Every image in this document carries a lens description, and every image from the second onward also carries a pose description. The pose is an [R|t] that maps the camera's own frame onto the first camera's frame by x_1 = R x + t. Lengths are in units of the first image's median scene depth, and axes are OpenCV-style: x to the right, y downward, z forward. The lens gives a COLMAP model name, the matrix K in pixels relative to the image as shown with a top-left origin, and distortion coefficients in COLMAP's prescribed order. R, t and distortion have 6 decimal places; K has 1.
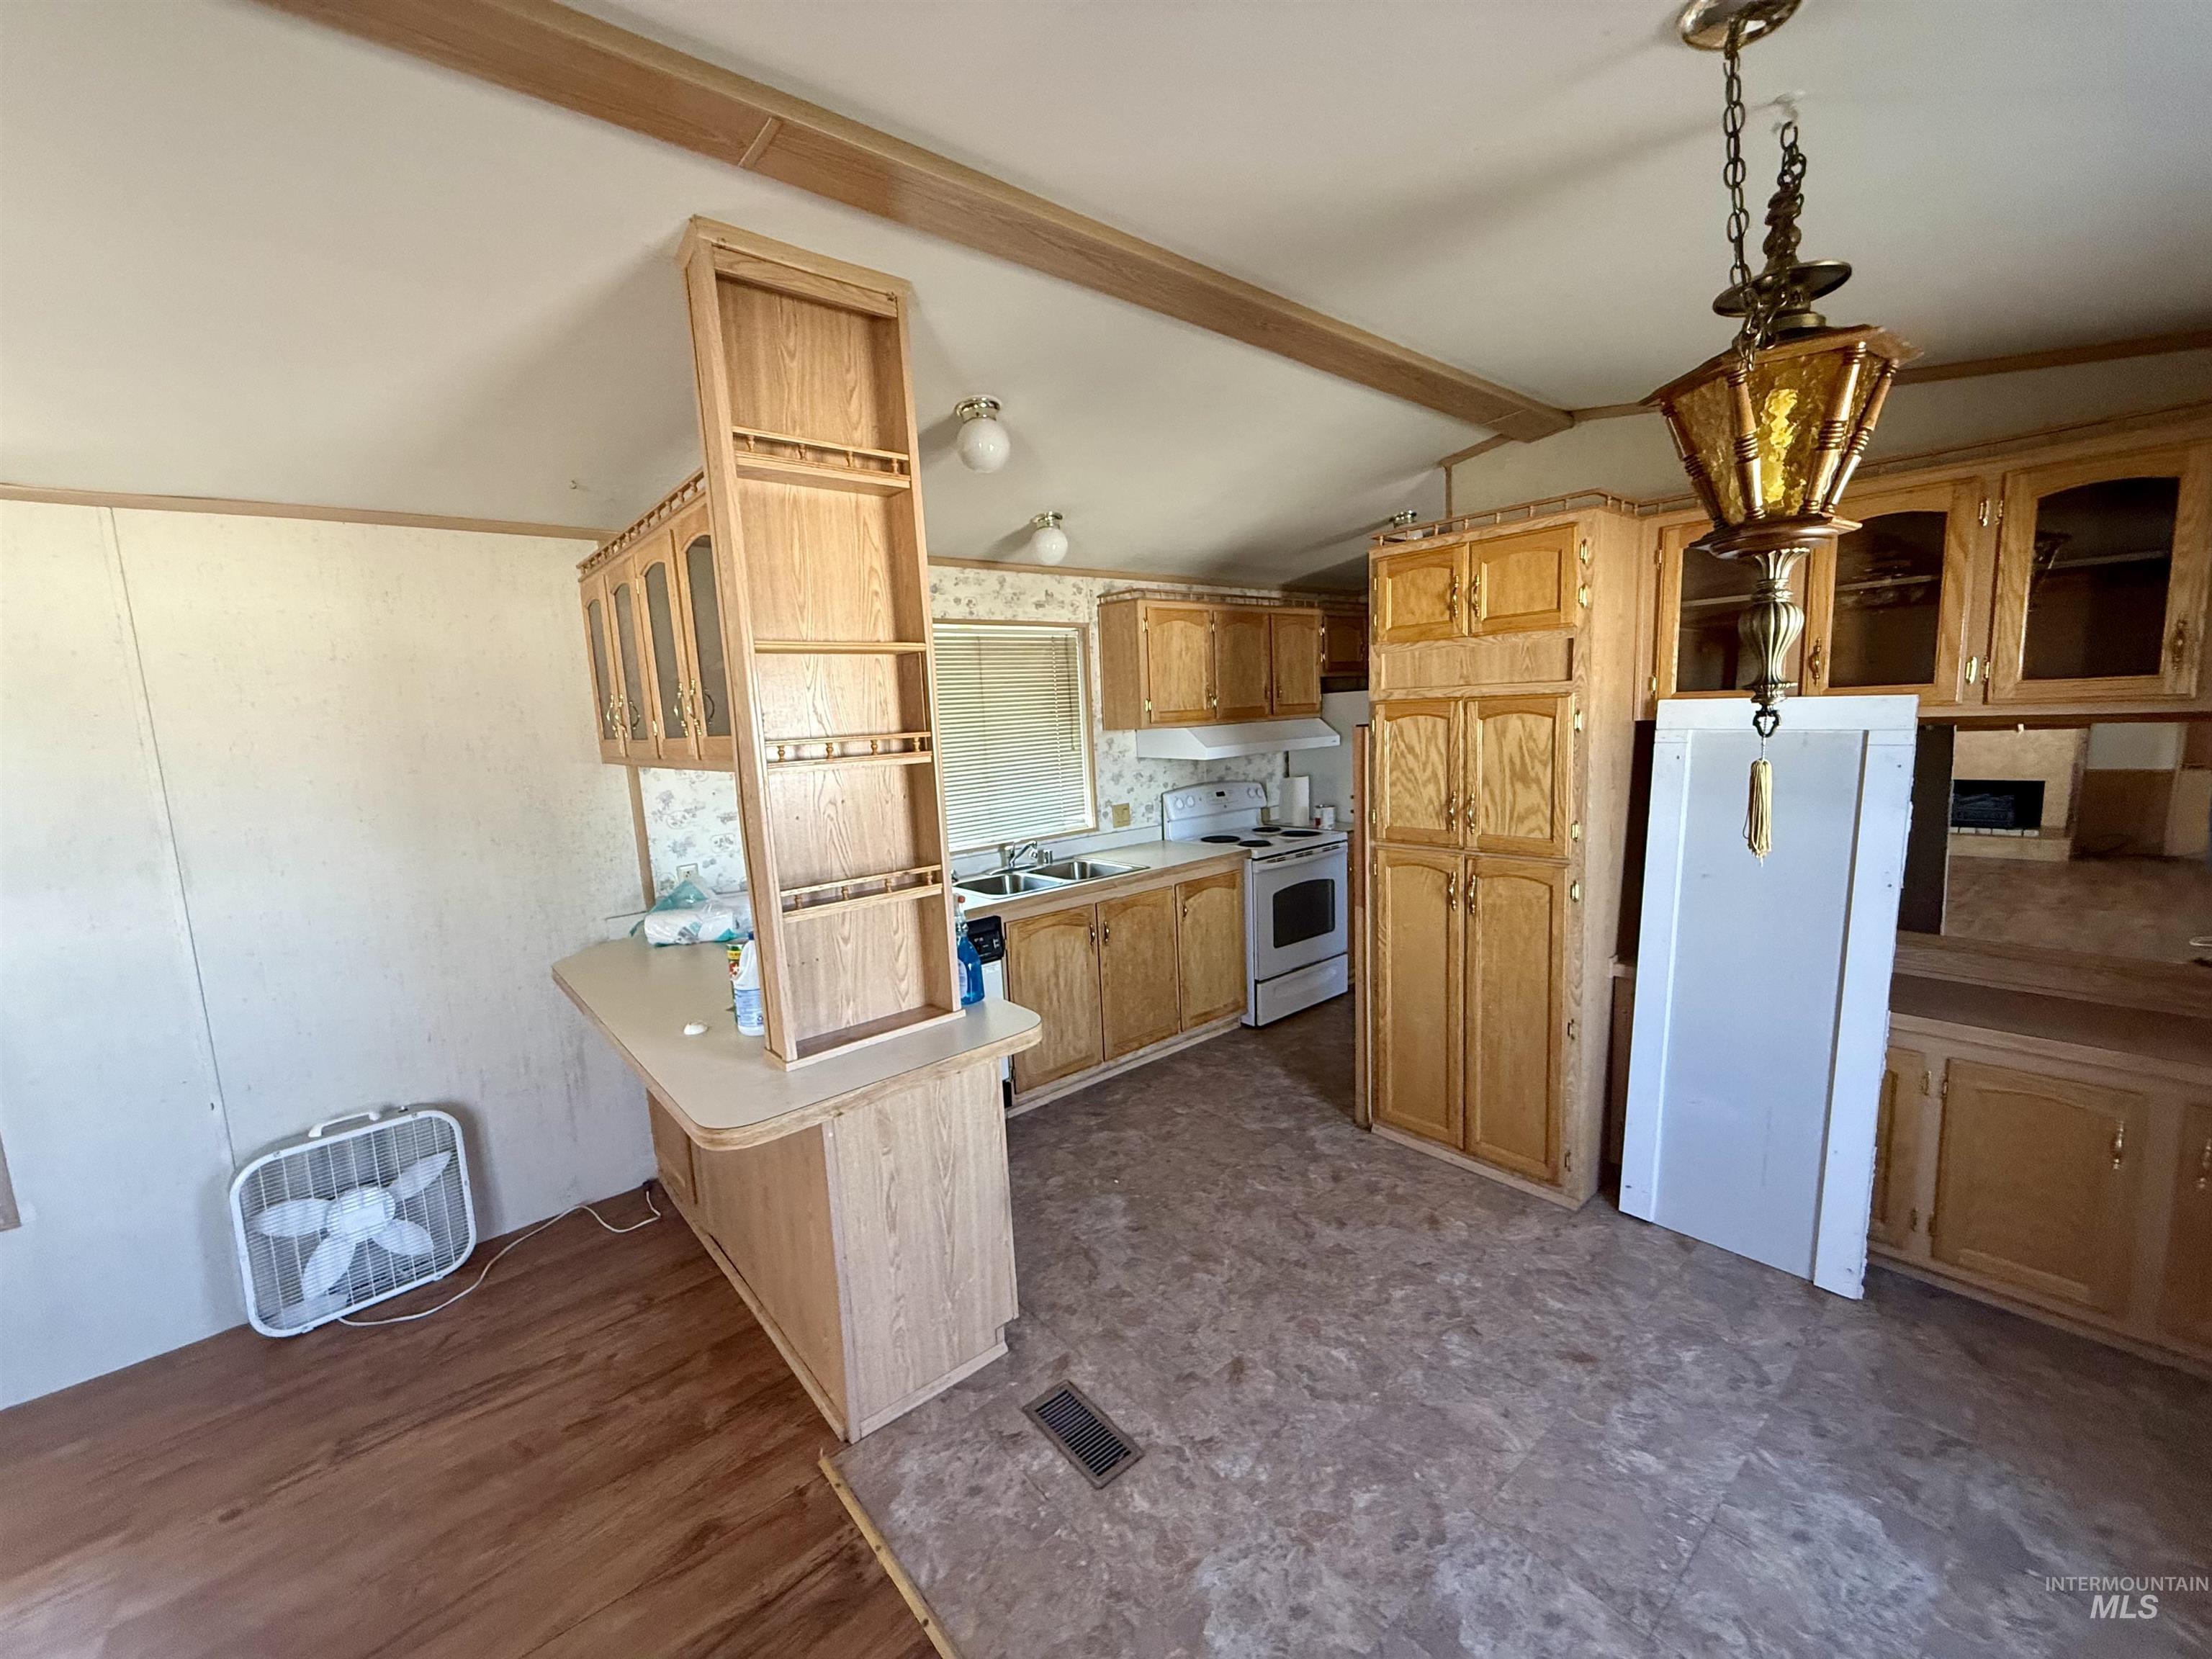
lens RADIAL K [[882.4, 0, 1099.7], [0, 882.4, 831.6], [0, 0, 1]] dist [0.001126, 0.000165]
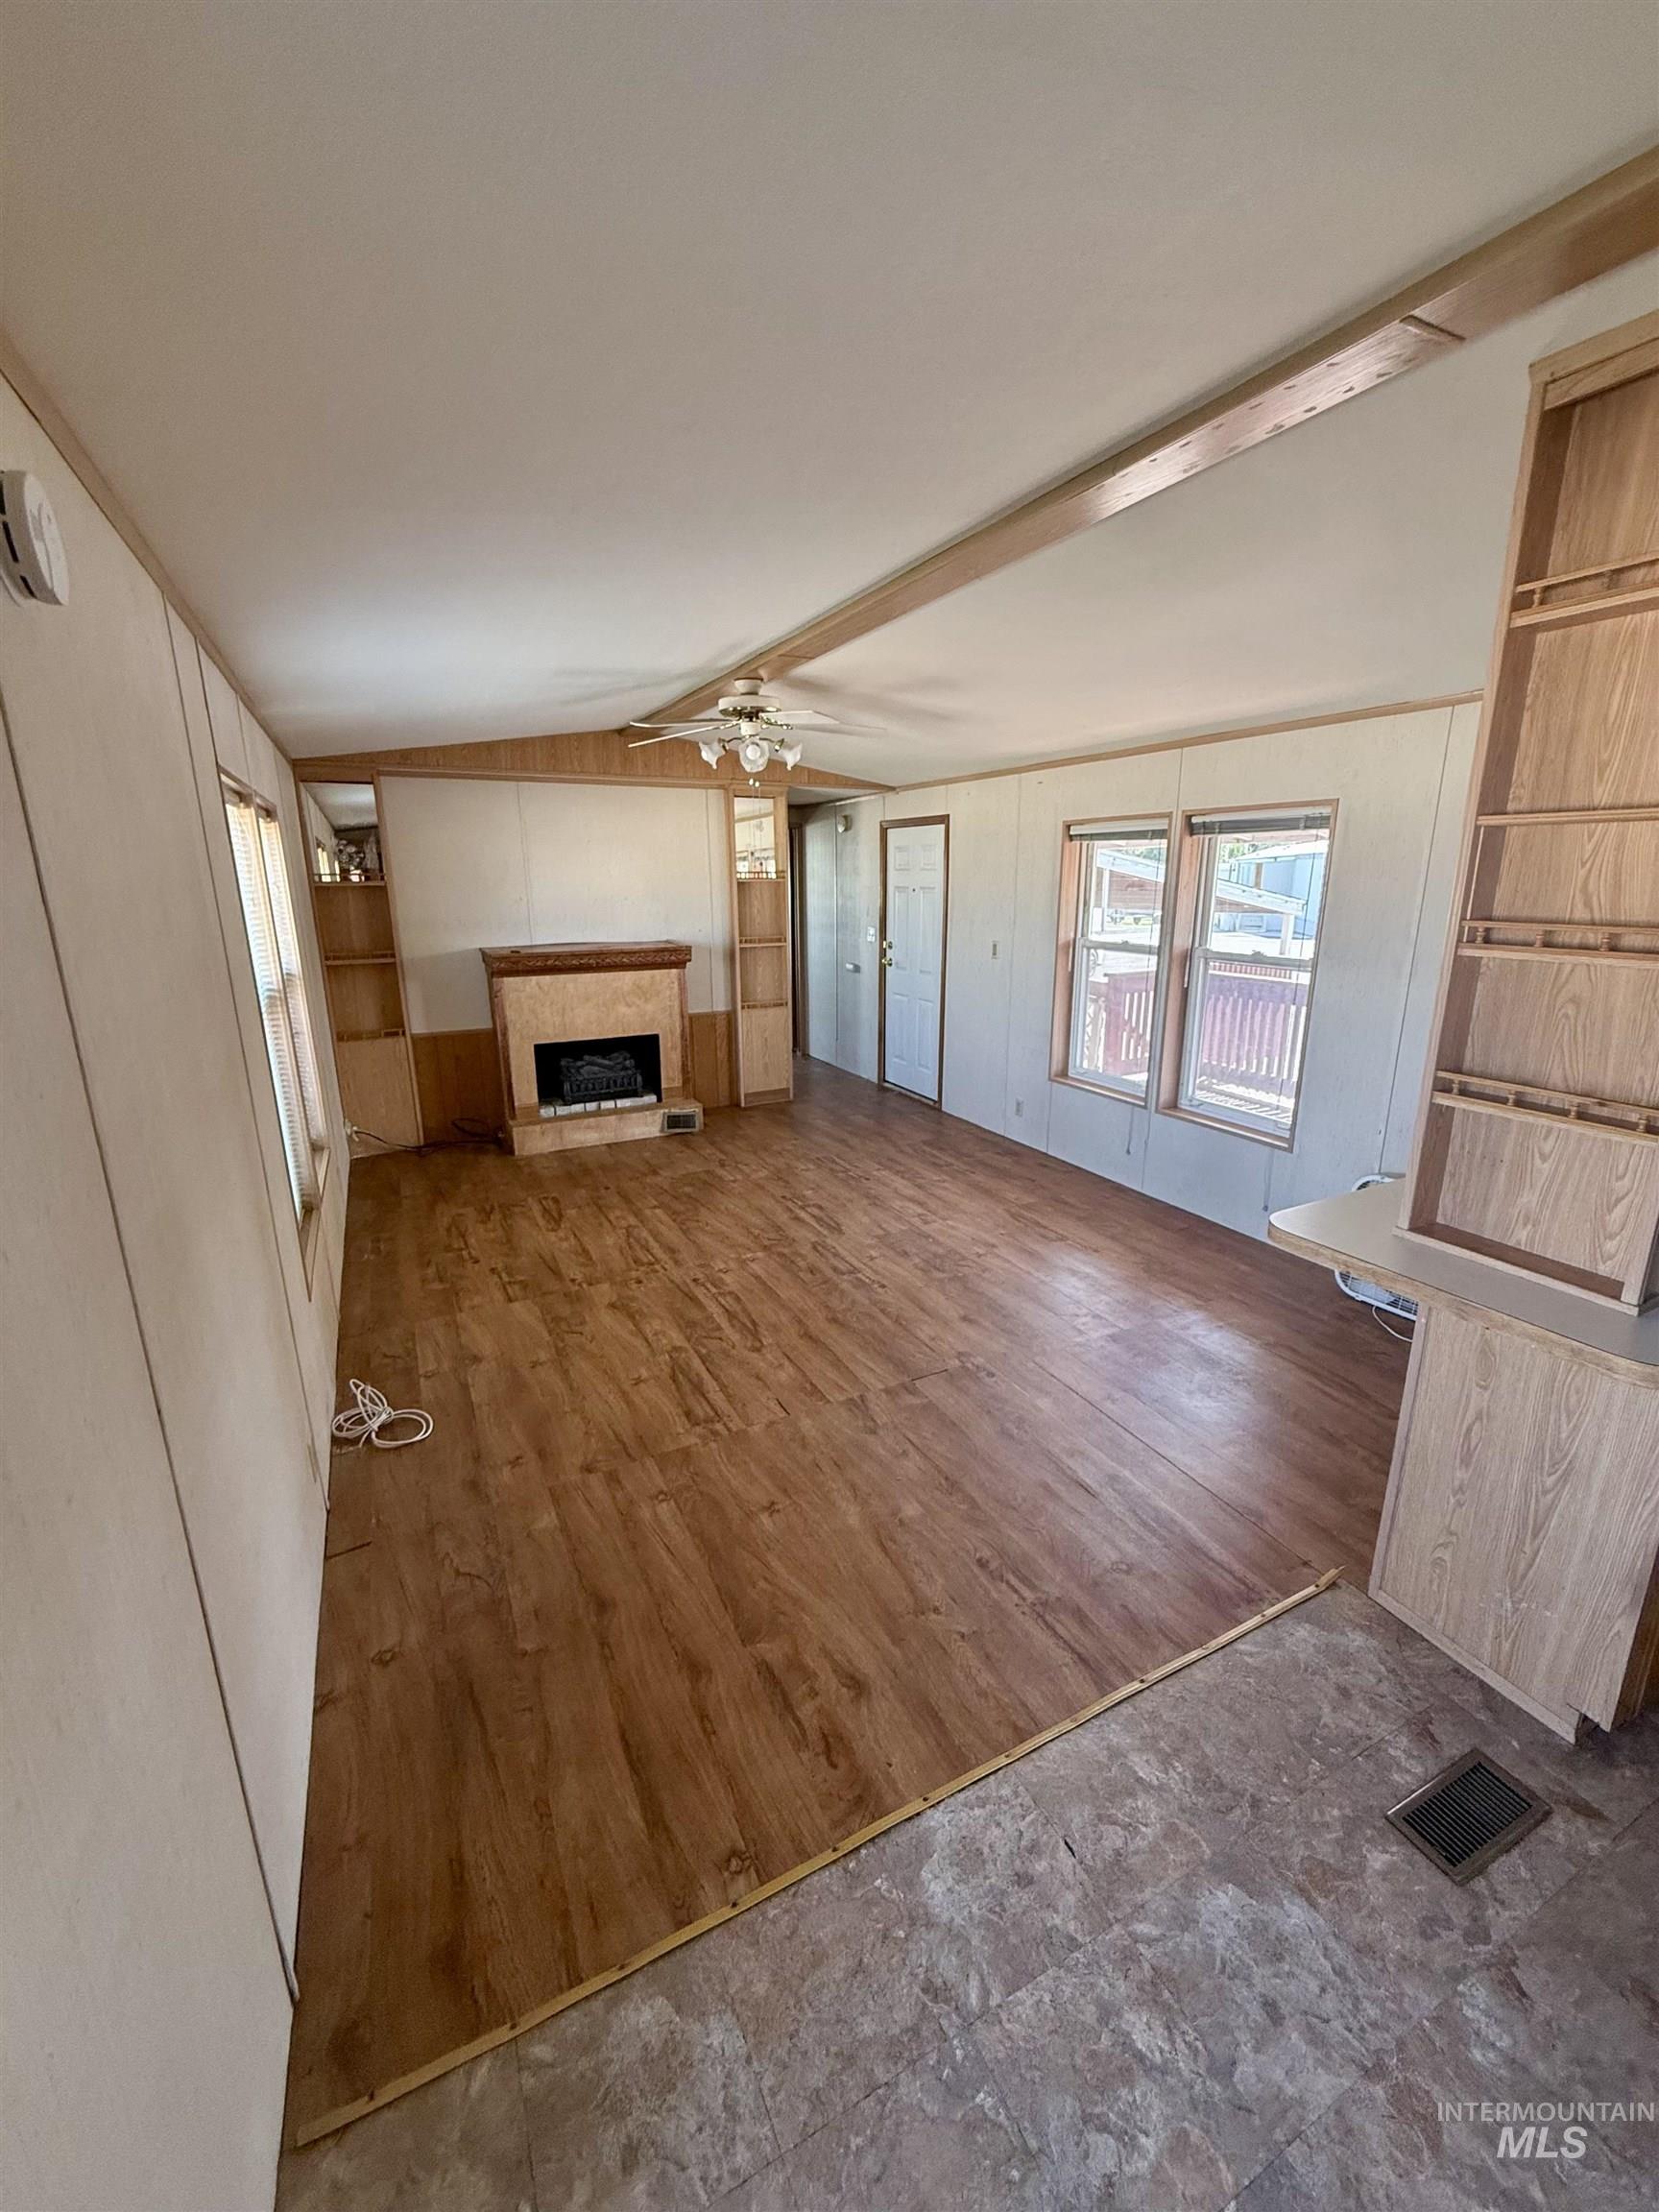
lens RADIAL K [[882.4, 0, 828.2], [0, 882.4, 1103.5], [0, 0, 1]] dist [0.001126, 0.000165]
pose [[-0.232559, 0.294114, -0.927045, 0.673541], [-0.111851, 0.938767, 0.325892, -0.132975], [0.966129, 0.179480, -0.185422, 0.459789]]
